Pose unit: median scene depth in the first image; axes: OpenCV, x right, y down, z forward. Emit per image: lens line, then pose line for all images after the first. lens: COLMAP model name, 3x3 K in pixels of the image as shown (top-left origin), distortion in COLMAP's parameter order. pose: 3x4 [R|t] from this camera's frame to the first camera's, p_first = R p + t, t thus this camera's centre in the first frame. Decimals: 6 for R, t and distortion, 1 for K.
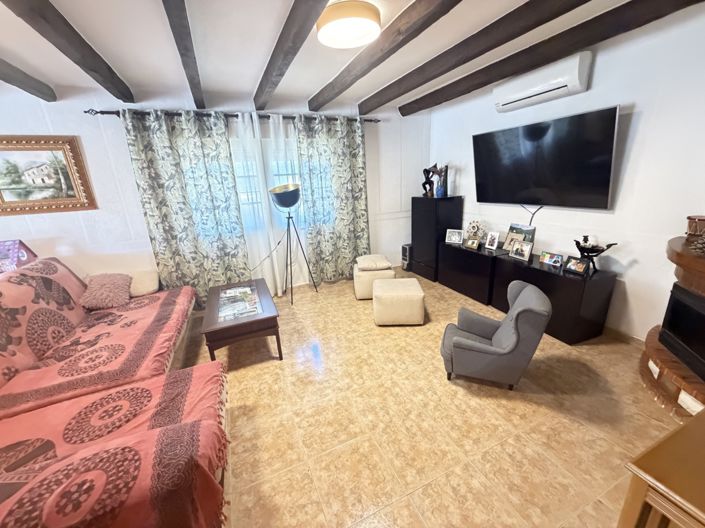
lens RADIAL K [[281.3, 0, 349.6], [0, 281.3, 264.3], [0, 0, 1]] dist [0.001485, -0.000216]
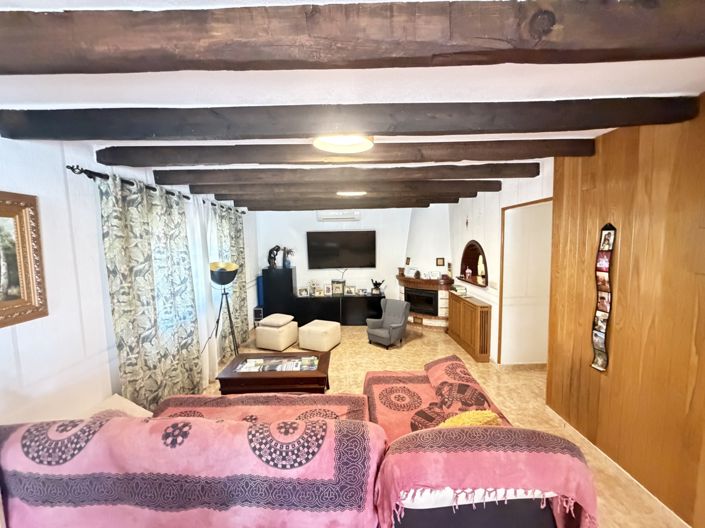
lens RADIAL K [[281.3, 0, 350.0], [0, 281.3, 263.1], [0, 0, 1]] dist [0.001485, -0.000216]
pose [[0.376936, -0.035441, 0.925561, -1.159697], [0.266985, 0.961012, -0.071931, -0.089789], [-0.886926, 0.274224, 0.371702, 0.205215]]
